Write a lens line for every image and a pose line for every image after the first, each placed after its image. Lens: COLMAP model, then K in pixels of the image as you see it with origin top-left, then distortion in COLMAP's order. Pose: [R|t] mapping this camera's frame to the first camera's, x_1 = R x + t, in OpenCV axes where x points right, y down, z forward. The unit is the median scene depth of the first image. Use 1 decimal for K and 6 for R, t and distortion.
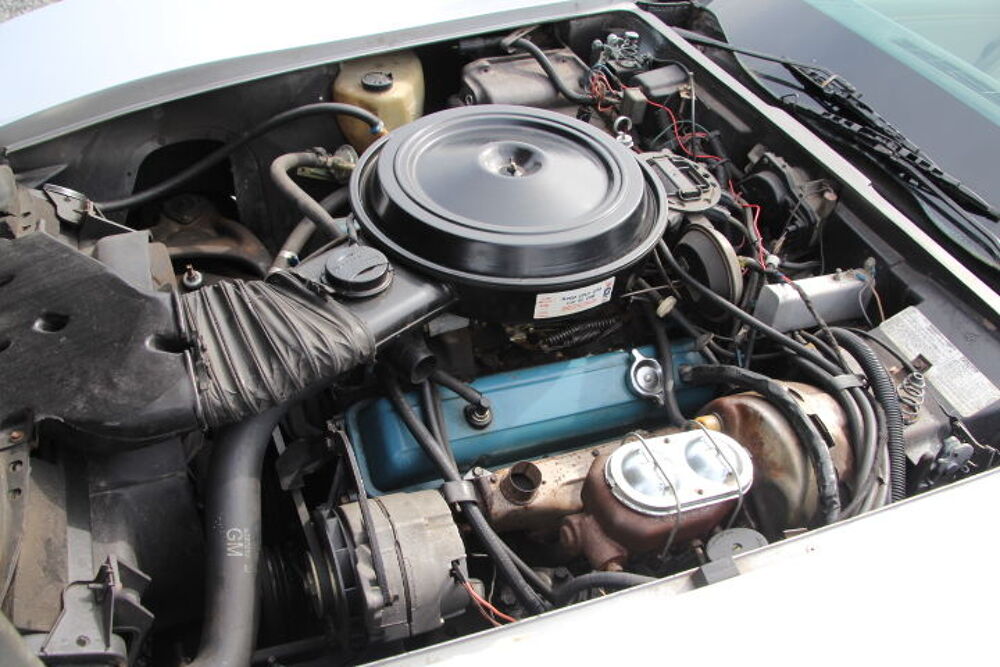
lens RADIAL K [[811.8, 0, 516.8], [0, 811.8, 334.1], [0, 0, 1]] dist [-0.178676, 0.101926]
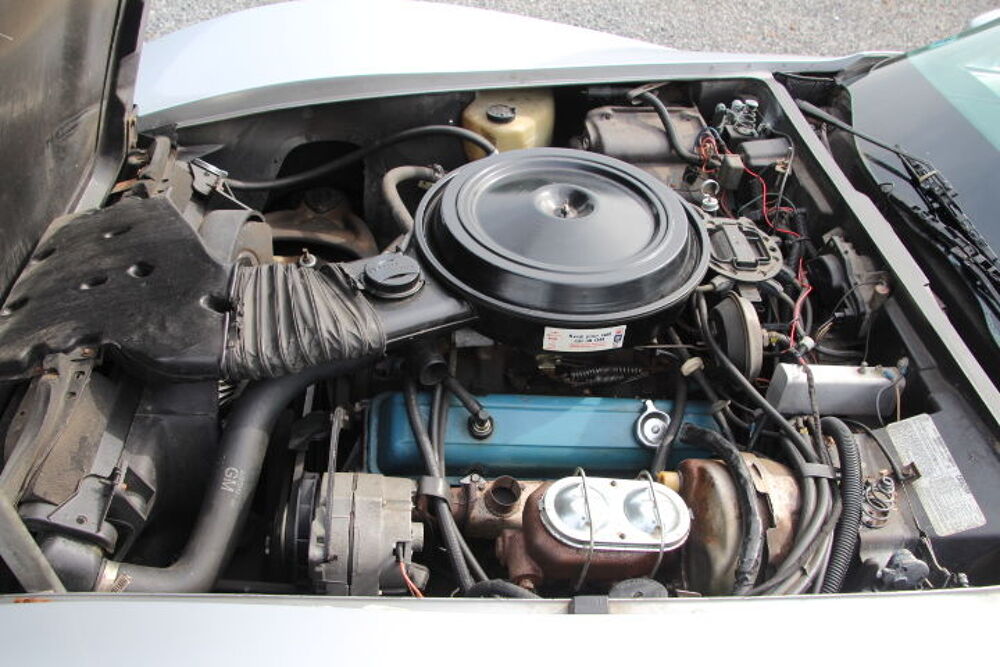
lens RADIAL K [[811.8, 0, 516.8], [0, 811.8, 334.1], [0, 0, 1]] dist [-0.178676, 0.101926]
pose [[0.952354, 0.193812, -0.235497, 0.230606], [-0.203615, 0.978889, -0.017806, -0.011907], [0.227075, 0.064908, 0.971712, -0.054922]]
